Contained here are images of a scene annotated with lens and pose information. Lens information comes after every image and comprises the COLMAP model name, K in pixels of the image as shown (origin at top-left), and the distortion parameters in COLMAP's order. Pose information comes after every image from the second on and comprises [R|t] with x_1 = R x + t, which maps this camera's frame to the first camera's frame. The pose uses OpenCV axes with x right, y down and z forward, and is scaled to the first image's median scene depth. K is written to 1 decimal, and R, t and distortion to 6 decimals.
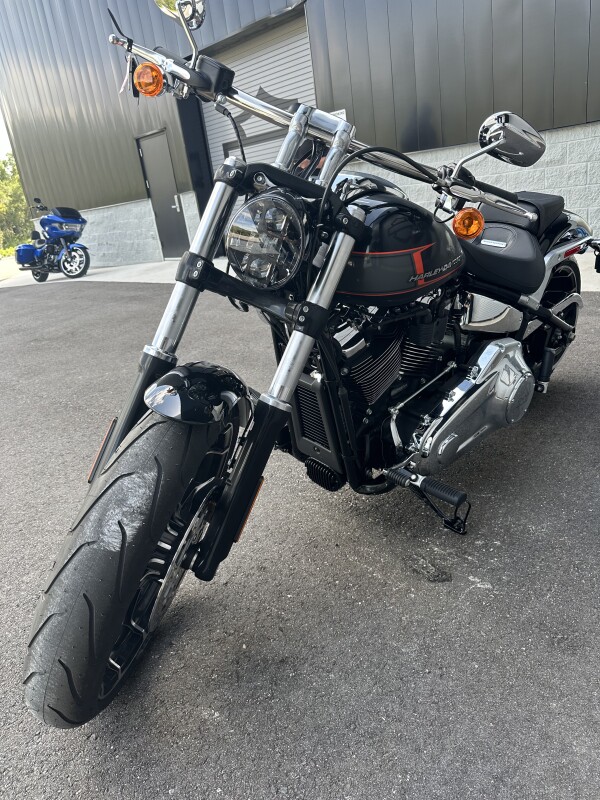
lens RADIAL K [[560.4, 0, 300.0], [0, 560.4, 400.0], [0, 0, 1]] dist [-0.000437, -0.002154]
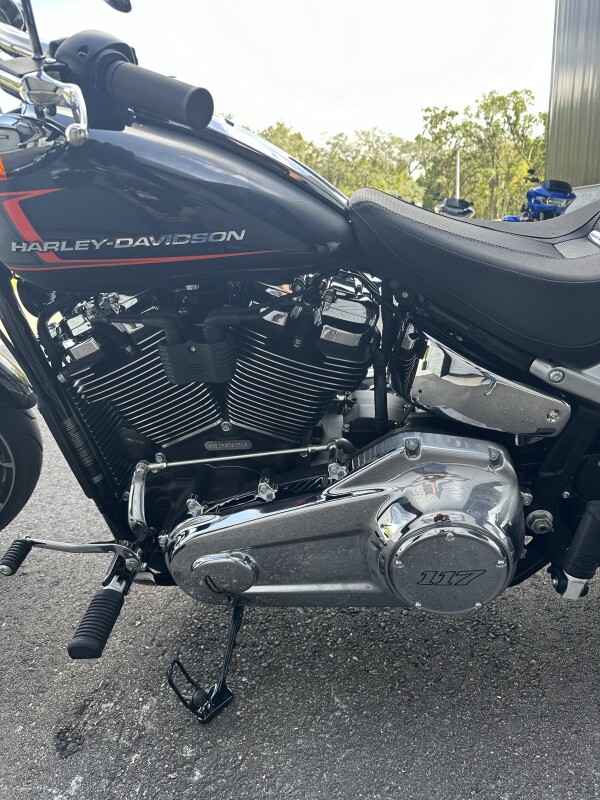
lens RADIAL K [[560.4, 0, 300.0], [0, 560.4, 400.0], [0, 0, 1]] dist [-0.000437, -0.002154]
pose [[0.642429, 0.319784, -0.696436, 0.076771], [-0.293194, 0.942198, 0.162174, -0.022729], [0.708041, 0.100006, 0.699054, 0.075321]]
